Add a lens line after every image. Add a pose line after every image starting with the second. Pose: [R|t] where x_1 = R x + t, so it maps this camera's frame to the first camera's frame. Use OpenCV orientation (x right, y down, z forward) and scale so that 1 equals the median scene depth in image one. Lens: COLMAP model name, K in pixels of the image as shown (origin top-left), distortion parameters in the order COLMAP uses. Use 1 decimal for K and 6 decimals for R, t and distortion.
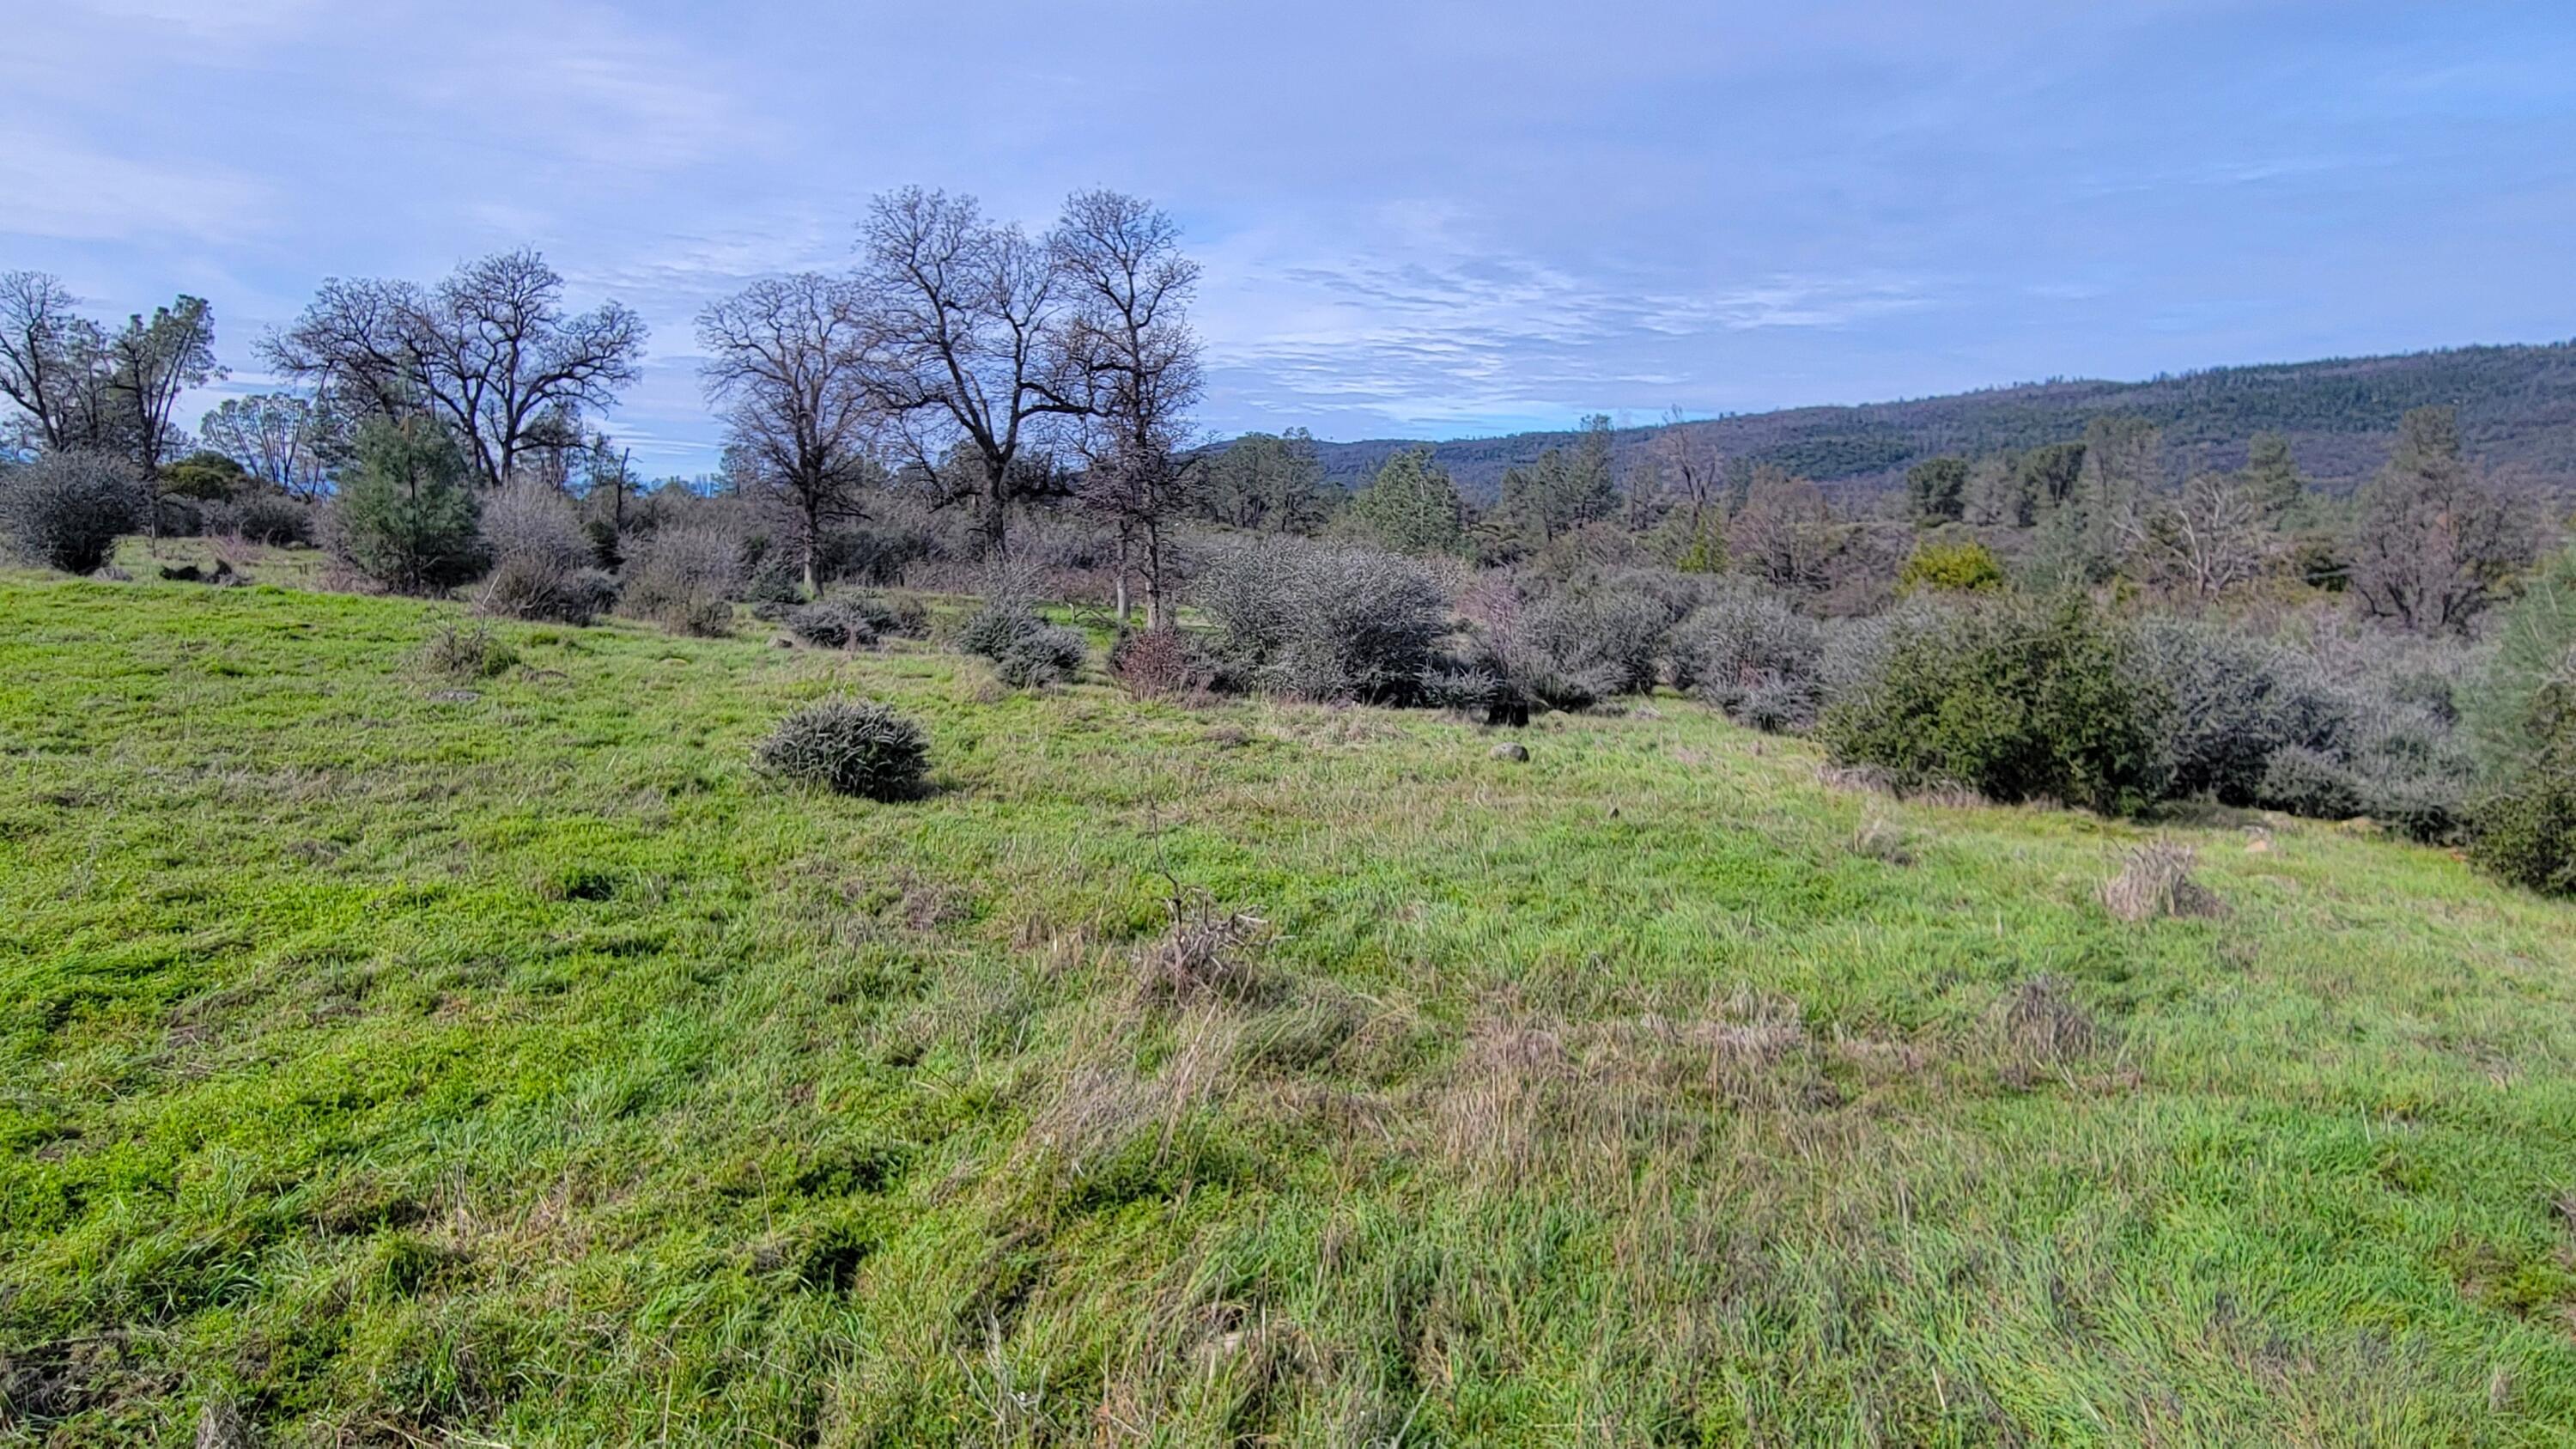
lens RADIAL K [[995.8, 0, 1286.3], [0, 995.8, 724.2], [0, 0, 1]] dist [-0.000363, -0.000185]
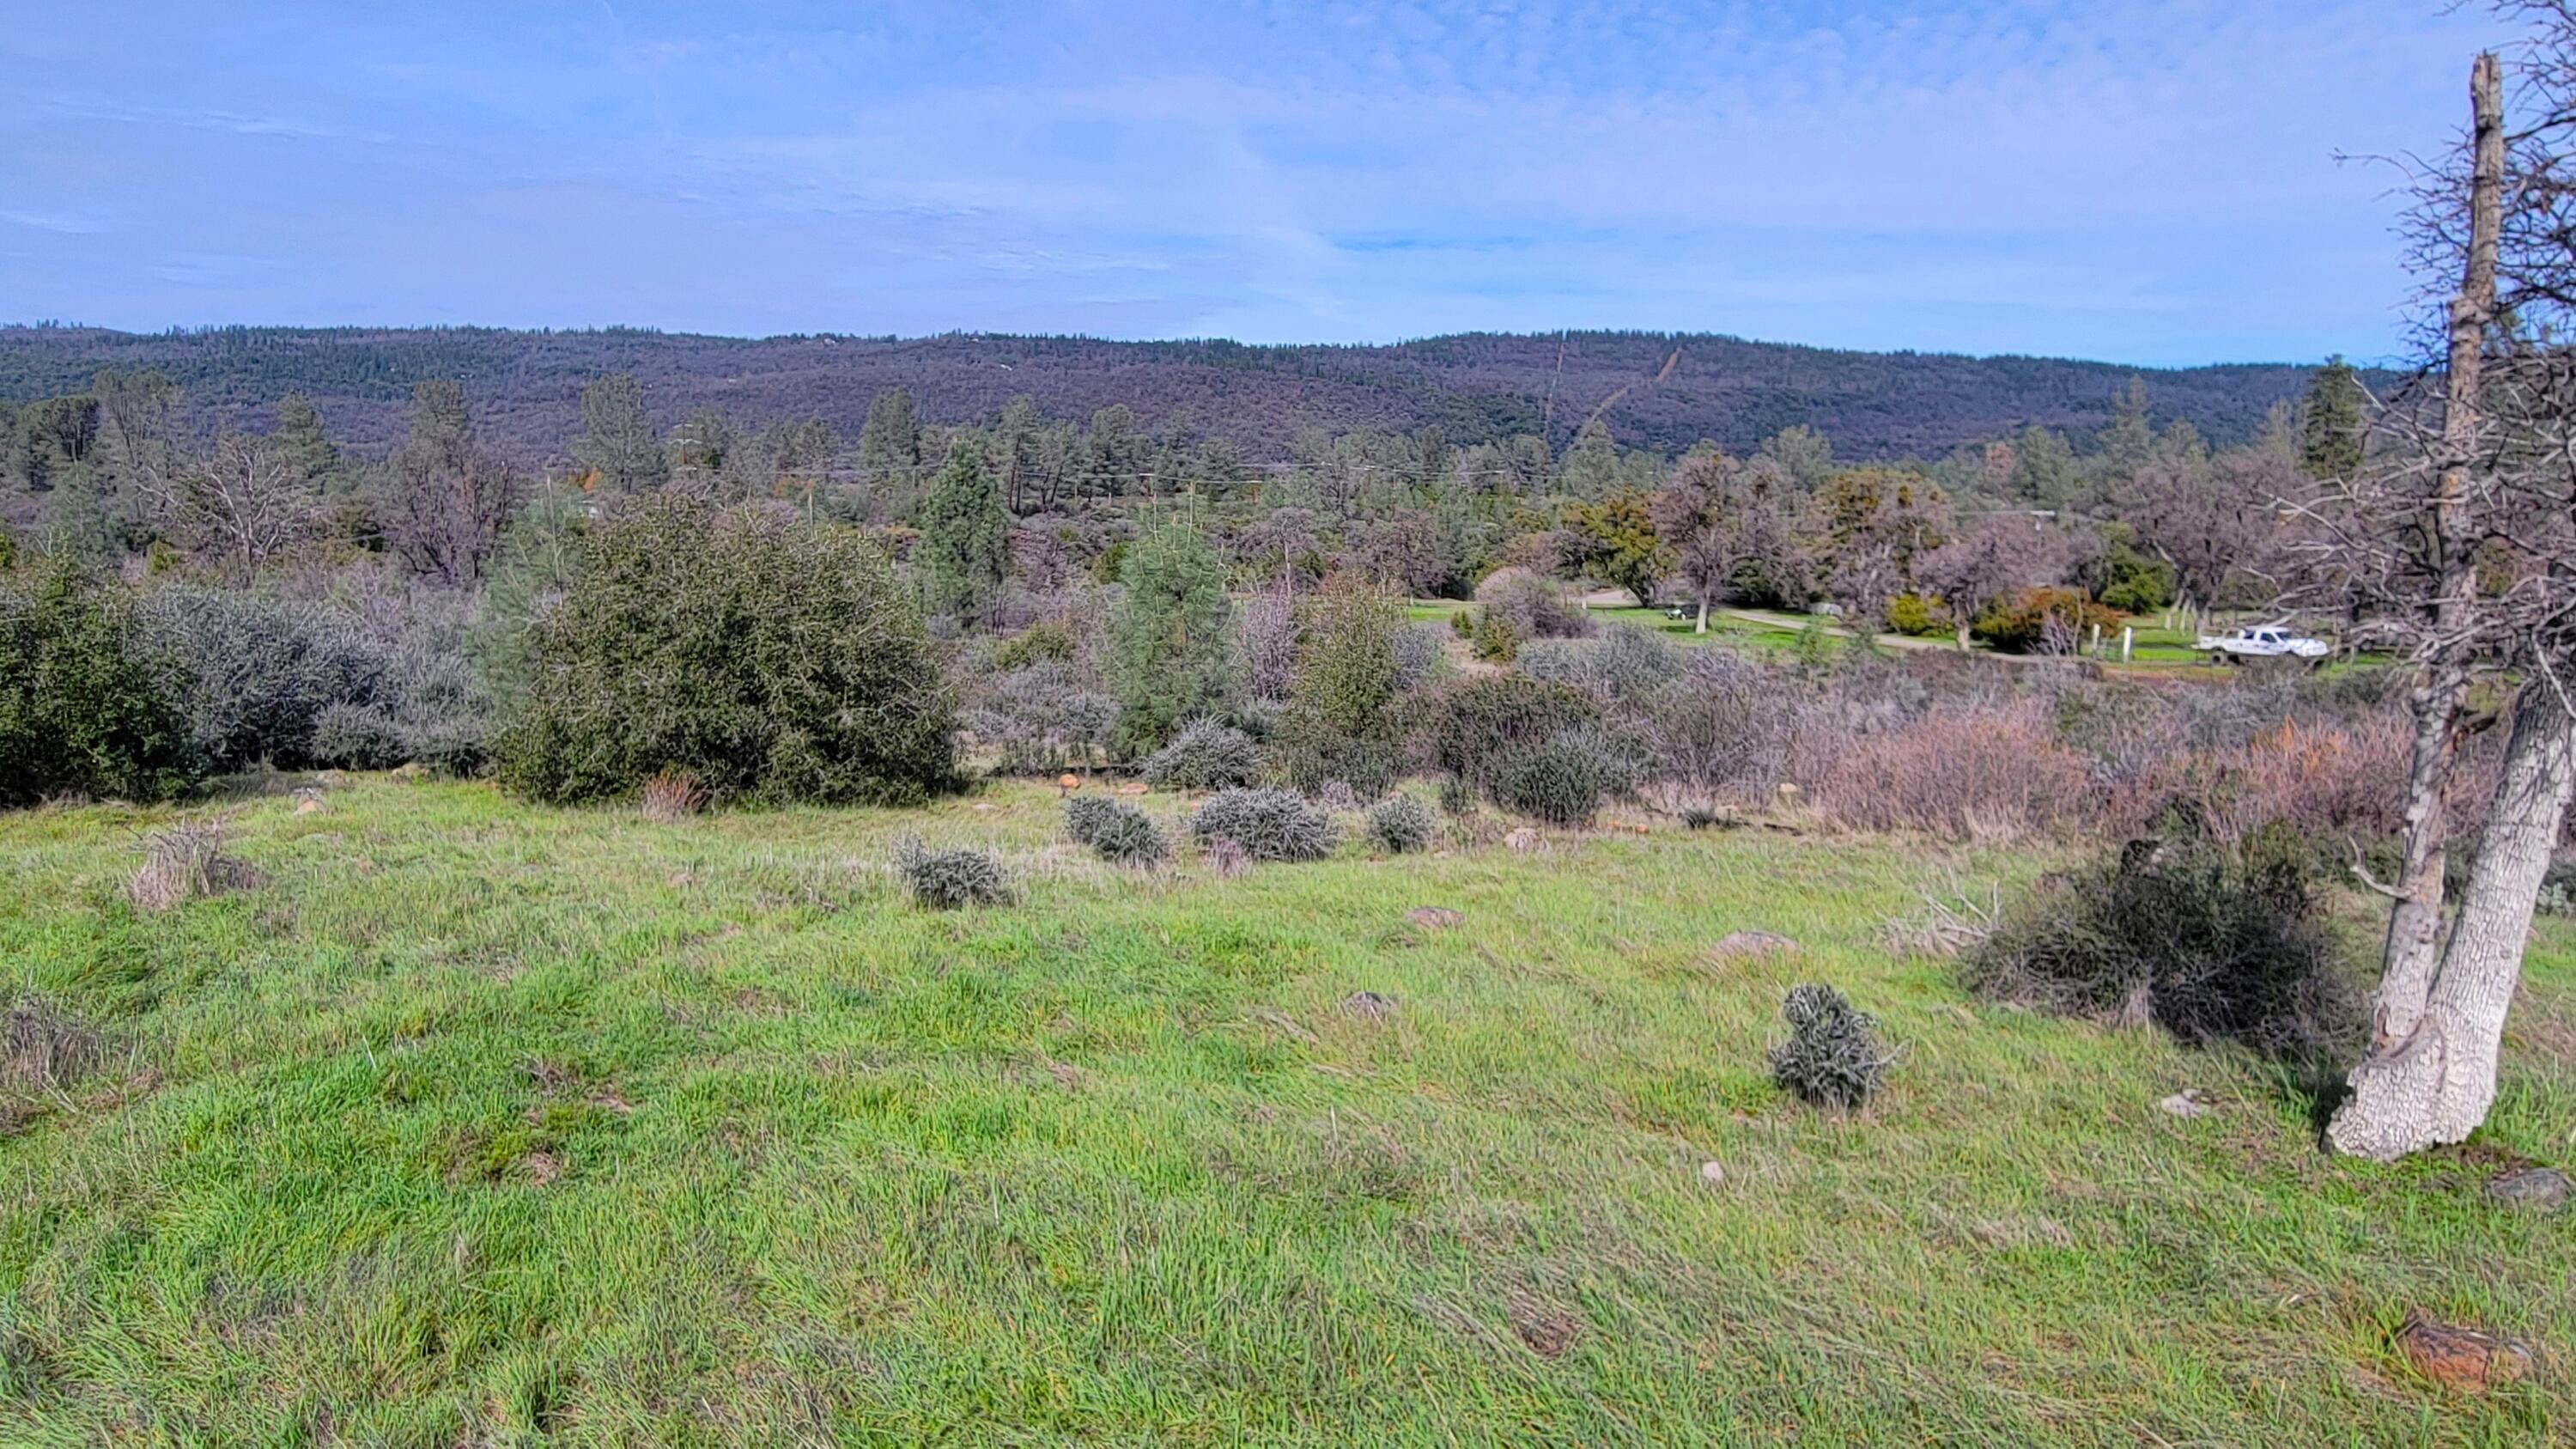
lens RADIAL K [[995.8, 0, 1277.0], [0, 995.8, 719.7], [0, 0, 1]] dist [-0.000363, -0.000185]
pose [[0.750649, -0.142227, 0.645212, 1.068680], [0.136748, 0.988854, 0.058883, 0.109135], [-0.646395, 0.044031, 0.761731, -0.401828]]
